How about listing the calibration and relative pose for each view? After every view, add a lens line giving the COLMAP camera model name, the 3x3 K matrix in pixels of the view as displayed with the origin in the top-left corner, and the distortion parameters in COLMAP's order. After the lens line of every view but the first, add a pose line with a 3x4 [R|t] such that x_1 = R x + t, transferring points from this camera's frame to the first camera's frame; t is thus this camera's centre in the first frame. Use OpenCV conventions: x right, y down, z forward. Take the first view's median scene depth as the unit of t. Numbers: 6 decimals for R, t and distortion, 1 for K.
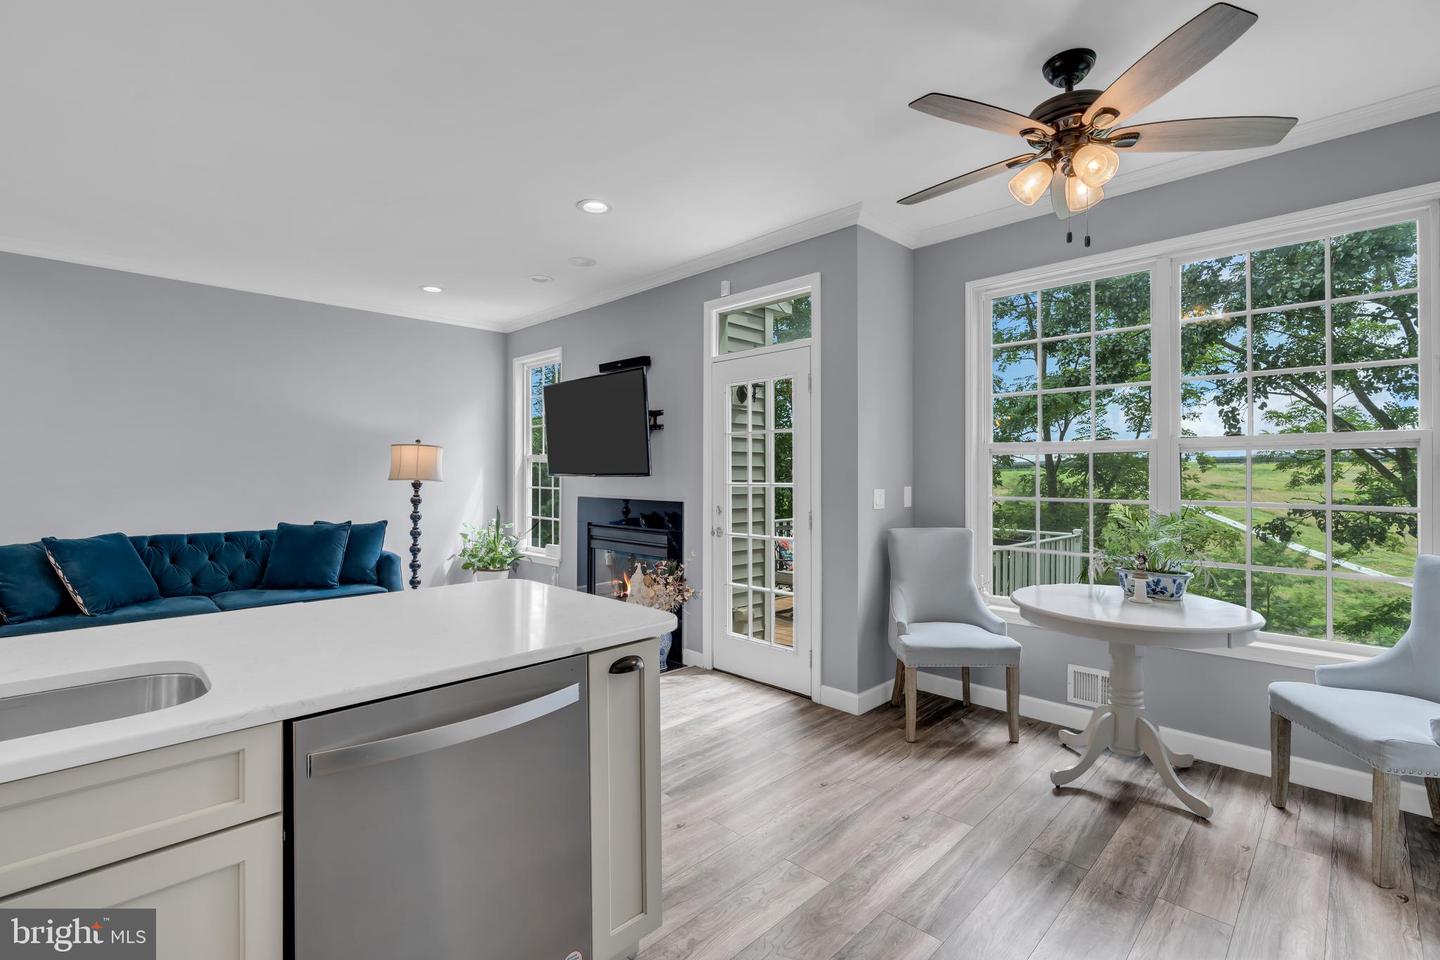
lens RADIAL K [[644.2, 0, 716.6], [0, 644.2, 475.7], [0, 0, 1]] dist [0.001776, -0.000065]
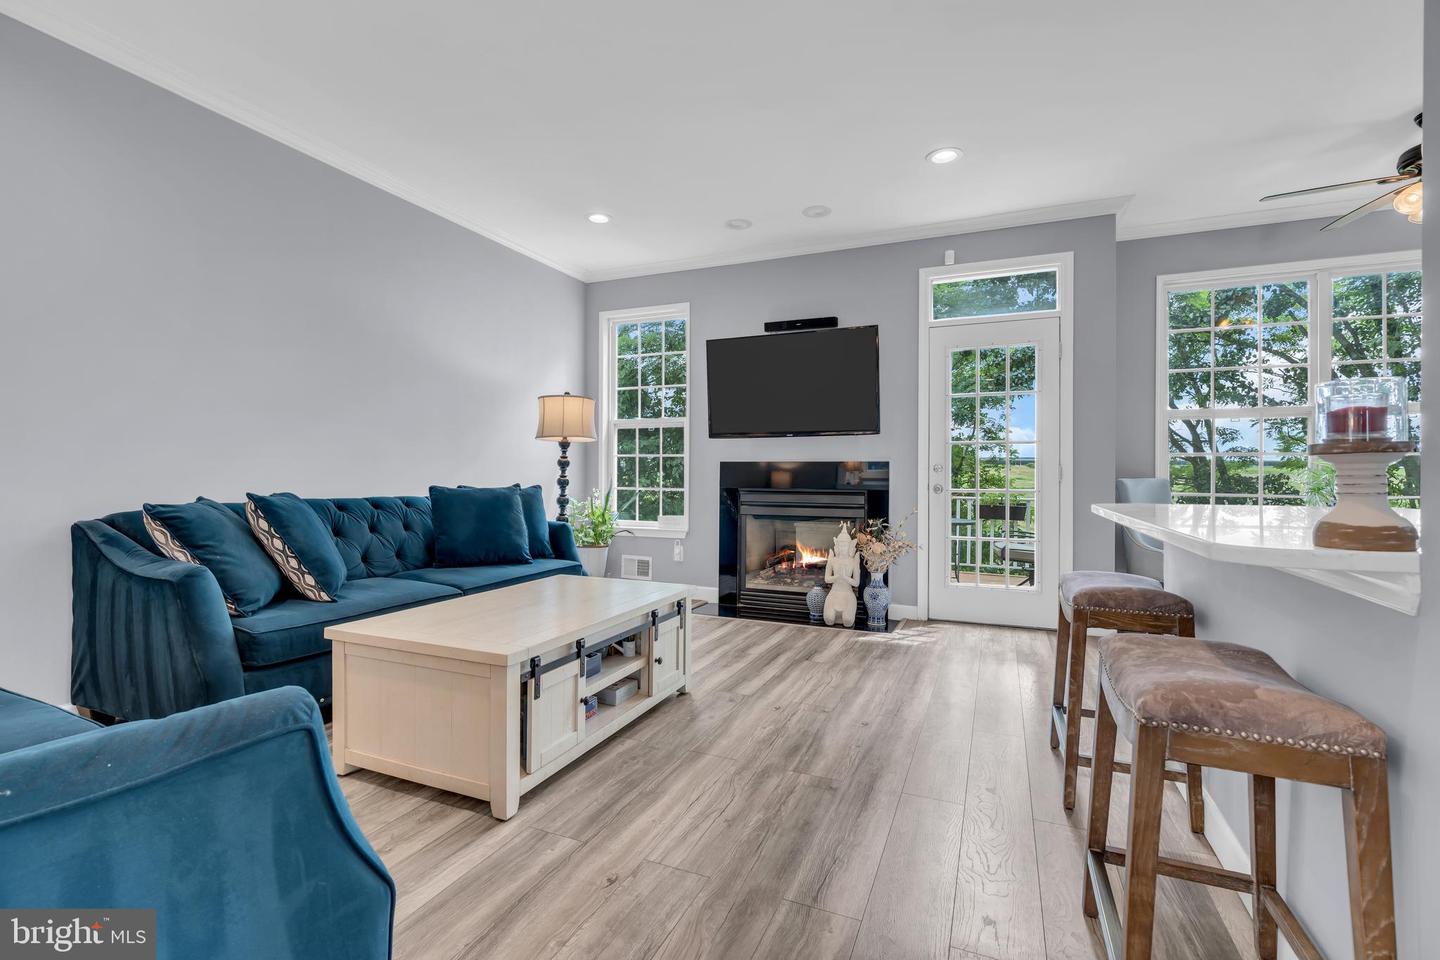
lens RADIAL K [[644.2, 0, 719.1], [0, 644.2, 478.8], [0, 0, 1]] dist [0.001776, -0.000065]
pose [[0.927692, -0.000234, 0.373346, -0.663997], [-0.001493, 0.999989, 0.004337, 0.061953], [-0.373343, -0.004581, 0.927682, 0.144159]]
